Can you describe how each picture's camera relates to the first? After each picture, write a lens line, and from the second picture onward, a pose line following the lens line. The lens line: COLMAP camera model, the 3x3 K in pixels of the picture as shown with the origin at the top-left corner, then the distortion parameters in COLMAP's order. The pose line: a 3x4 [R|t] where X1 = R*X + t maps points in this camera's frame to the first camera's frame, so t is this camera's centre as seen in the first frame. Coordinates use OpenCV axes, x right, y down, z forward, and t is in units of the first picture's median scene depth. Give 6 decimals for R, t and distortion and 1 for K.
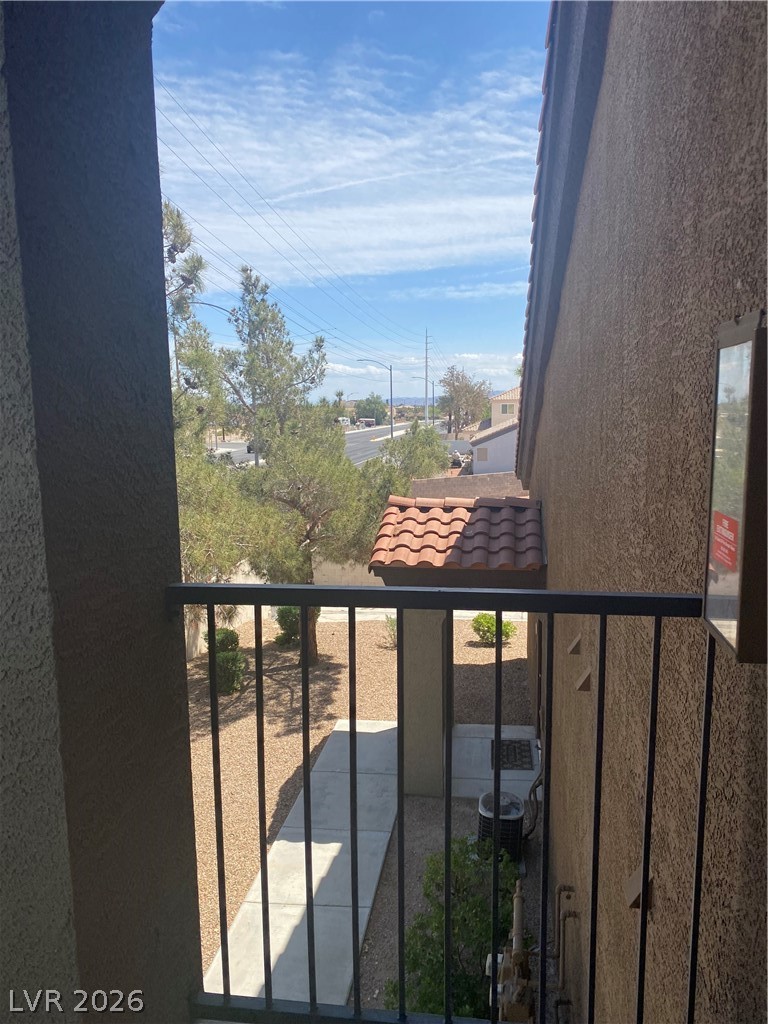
lens RADIAL K [[781.5, 0, 386.0], [0, 781.5, 515.2], [0, 0, 1]] dist [0.020465, -0.010528]
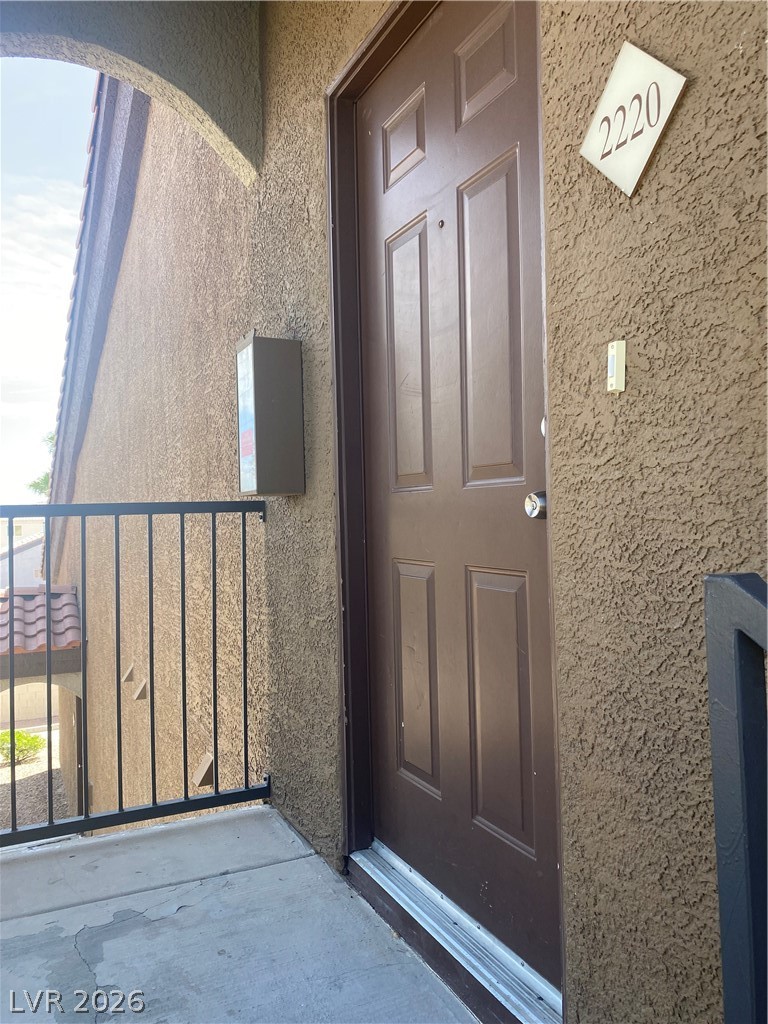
lens RADIAL K [[781.5, 0, 384.2], [0, 781.5, 509.6], [0, 0, 1]] dist [0.020465, -0.010528]
pose [[0.826627, -0.006135, 0.562716, -0.114889], [0.097944, 0.986248, -0.133127, 0.140982], [-0.554161, 0.165161, 0.815860, -0.226124]]
